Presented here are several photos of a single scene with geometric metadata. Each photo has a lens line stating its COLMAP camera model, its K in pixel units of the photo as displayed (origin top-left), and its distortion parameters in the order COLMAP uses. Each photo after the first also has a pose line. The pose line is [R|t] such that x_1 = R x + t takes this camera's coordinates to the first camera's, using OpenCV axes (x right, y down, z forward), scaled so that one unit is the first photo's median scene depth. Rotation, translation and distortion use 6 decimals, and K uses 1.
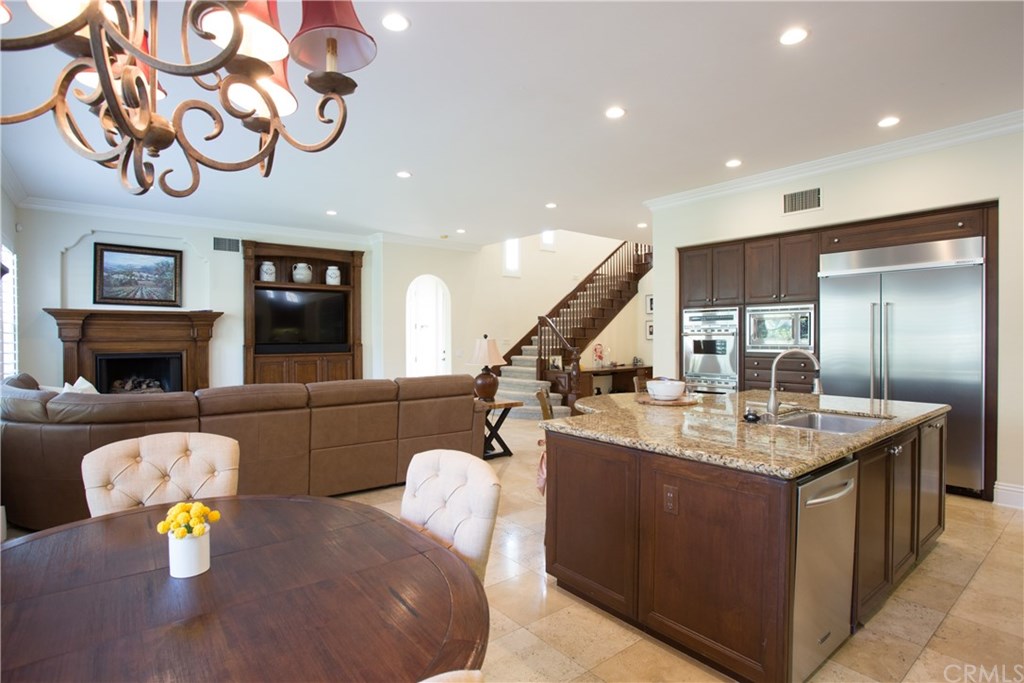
lens RADIAL K [[519.1, 0, 502.1], [0, 519.1, 340.3], [0, 0, 1]] dist [-0.038239, 0.012824]
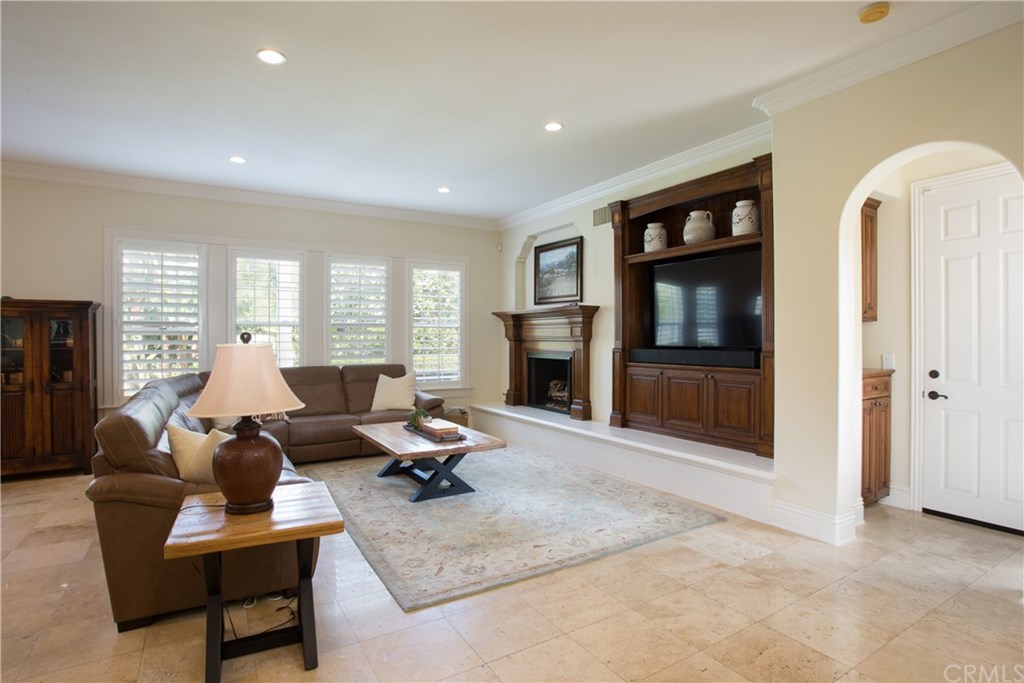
lens RADIAL K [[519.1, 0, 518.1], [0, 519.1, 338.2], [0, 0, 1]] dist [-0.038239, 0.012824]
pose [[-0.119370, 0.004963, -0.992837, 0.318456], [-0.005015, 0.999972, 0.005602, -0.009682], [0.992837, 0.005648, -0.119342, 1.262483]]
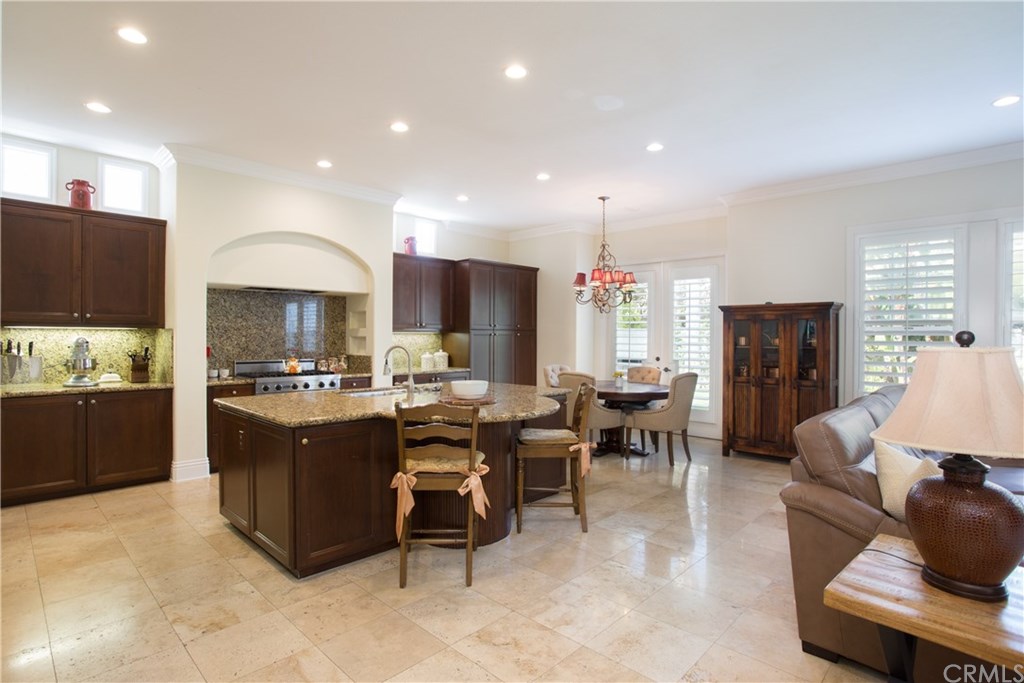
lens RADIAL K [[519.1, 0, 491.5], [0, 519.1, 338.9], [0, 0, 1]] dist [-0.038239, 0.012824]
pose [[-0.993084, -0.001580, -0.117395, 0.239433], [-0.002994, 0.999925, 0.011873, -0.009209], [0.117368, 0.012142, -0.993014, 1.247791]]
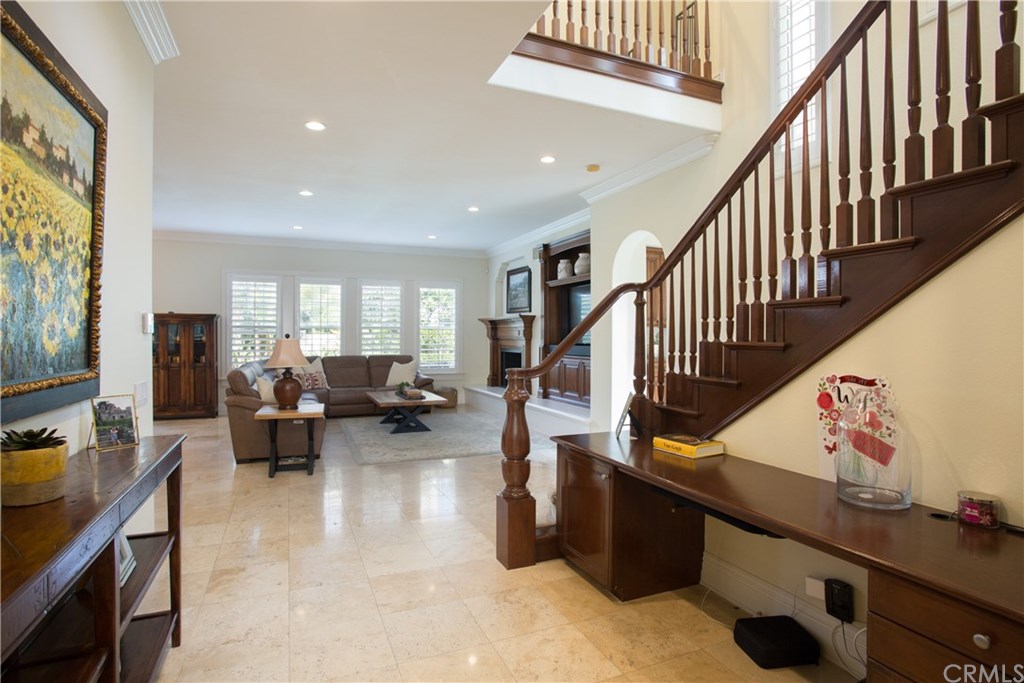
lens RADIAL K [[519.1, 0, 516.7], [0, 519.1, 340.4], [0, 0, 1]] dist [-0.038239, 0.012824]
pose [[-0.255074, 0.007909, -0.966889, 0.718430], [-0.008877, 0.999905, 0.010521, -0.012283], [0.966881, 0.011267, -0.254980, 1.619793]]
